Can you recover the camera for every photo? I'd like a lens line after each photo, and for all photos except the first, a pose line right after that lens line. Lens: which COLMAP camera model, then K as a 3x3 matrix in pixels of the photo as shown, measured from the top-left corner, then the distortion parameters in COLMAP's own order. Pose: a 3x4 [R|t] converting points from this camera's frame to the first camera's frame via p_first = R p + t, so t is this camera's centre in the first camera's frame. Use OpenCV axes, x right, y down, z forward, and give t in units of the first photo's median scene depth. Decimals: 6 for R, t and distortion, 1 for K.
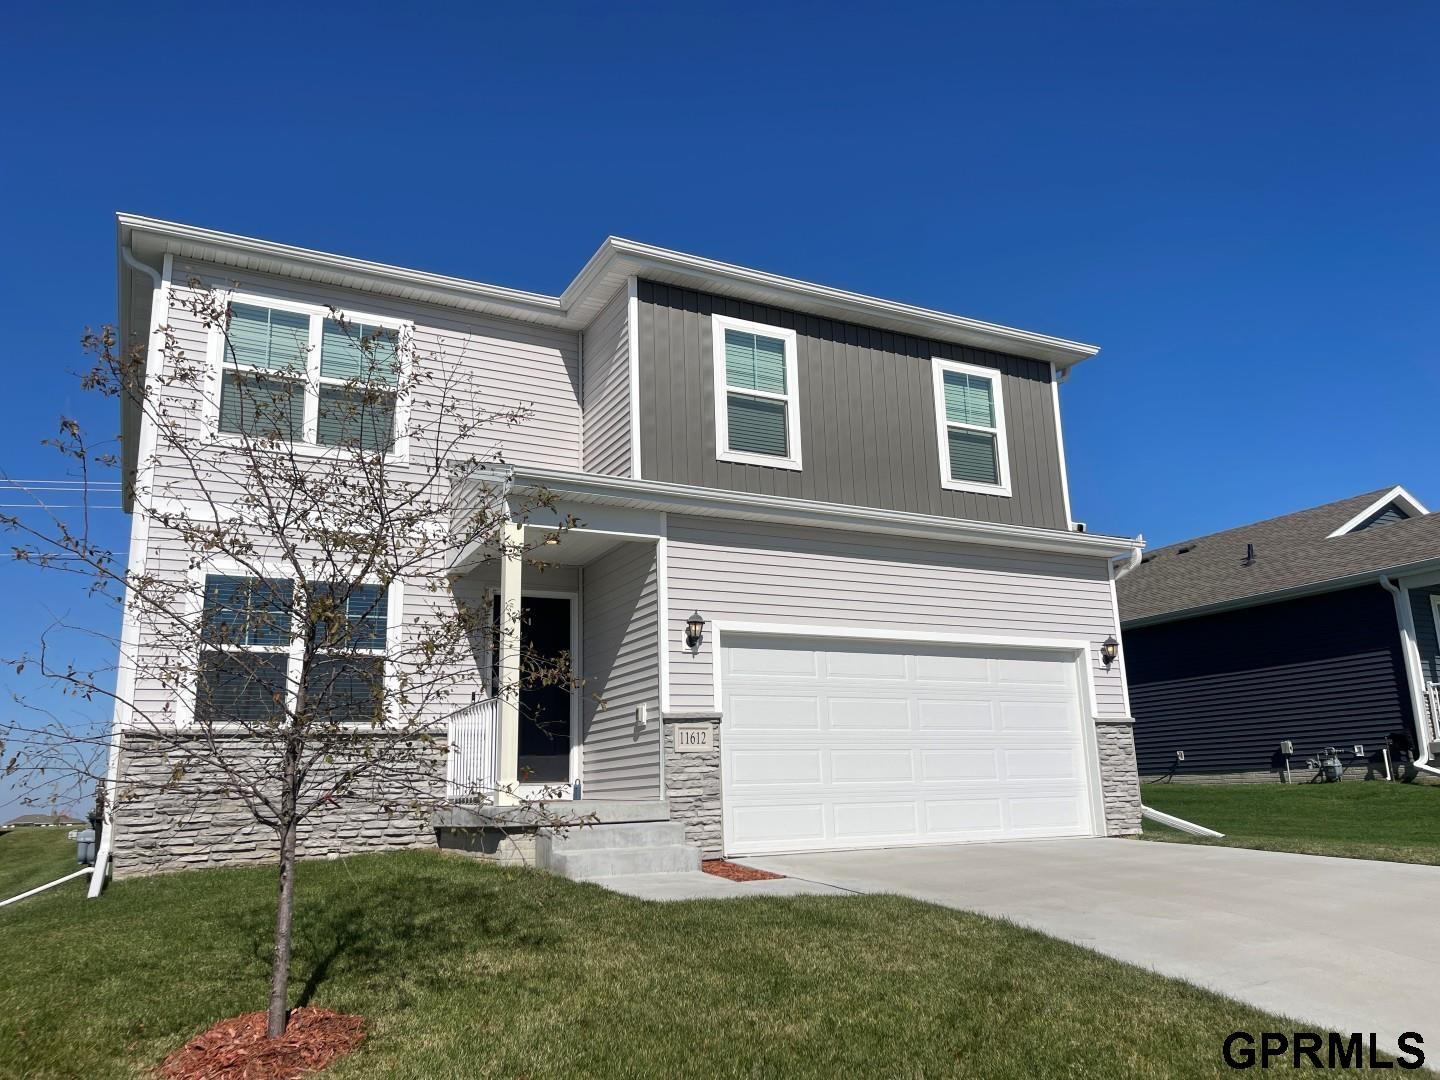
lens RADIAL K [[1087.0, 0, 714.6], [0, 1087.0, 548.0], [0, 0, 1]] dist [0.067729, -0.105211]
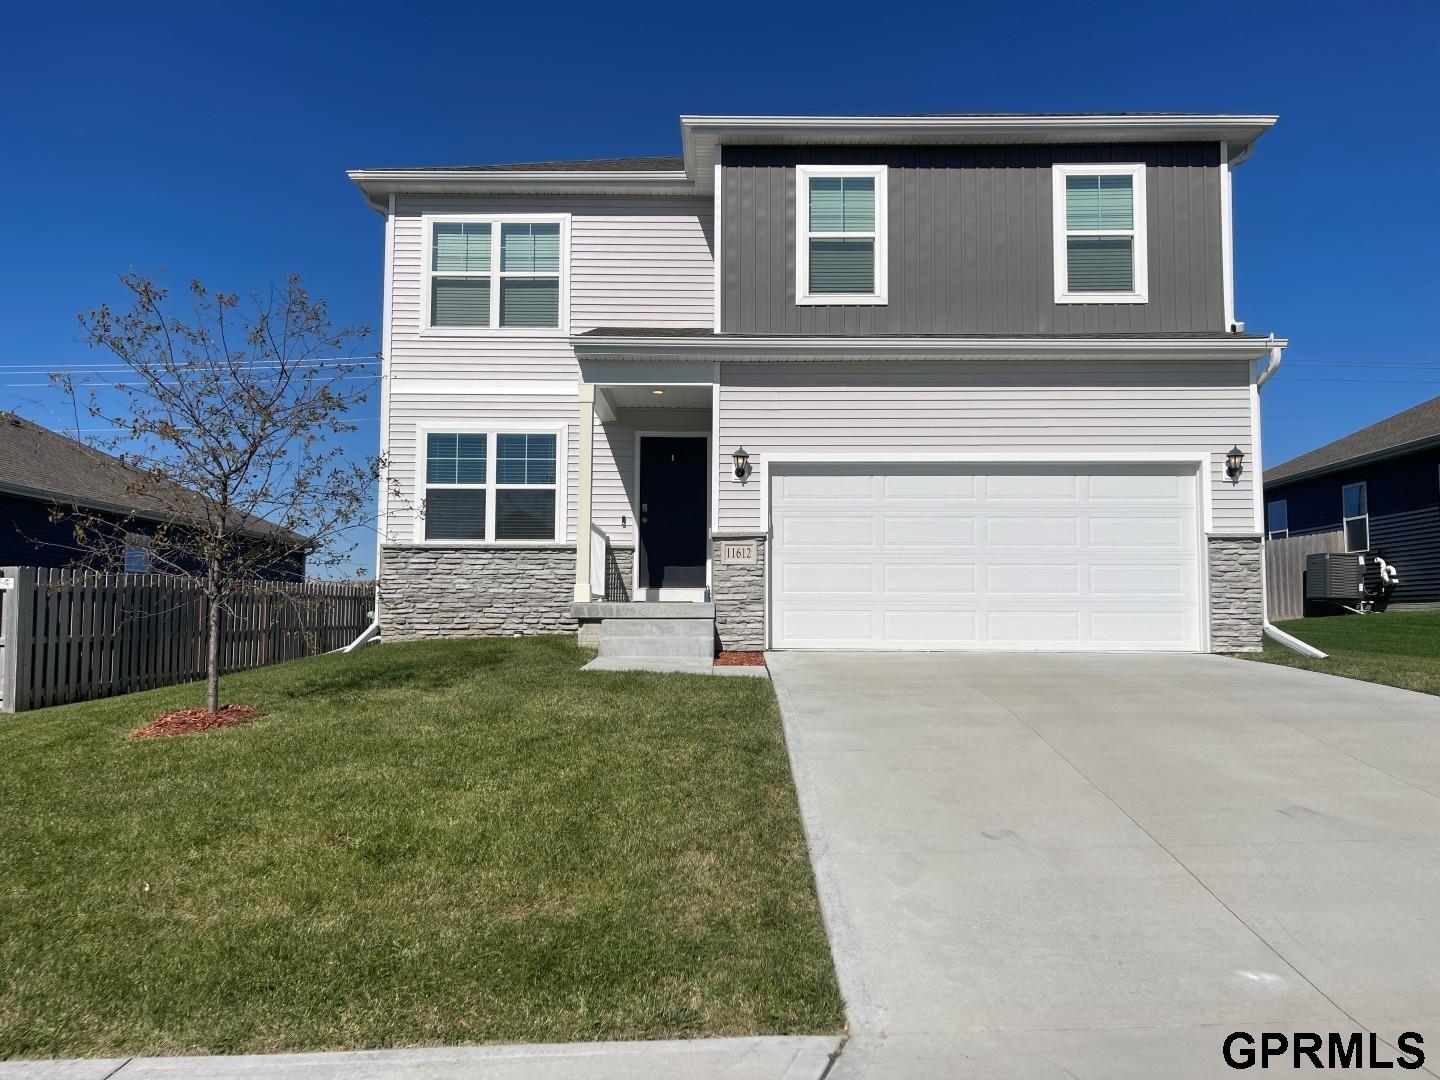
lens RADIAL K [[1087.0, 0, 714.6], [0, 1087.0, 548.0], [0, 0, 1]] dist [0.067729, -0.105211]
pose [[0.878608, 0.001414, -0.477542, 0.457330], [0.077700, 0.986247, 0.145877, -0.005920], [0.471181, -0.165273, 0.866414, -0.039488]]
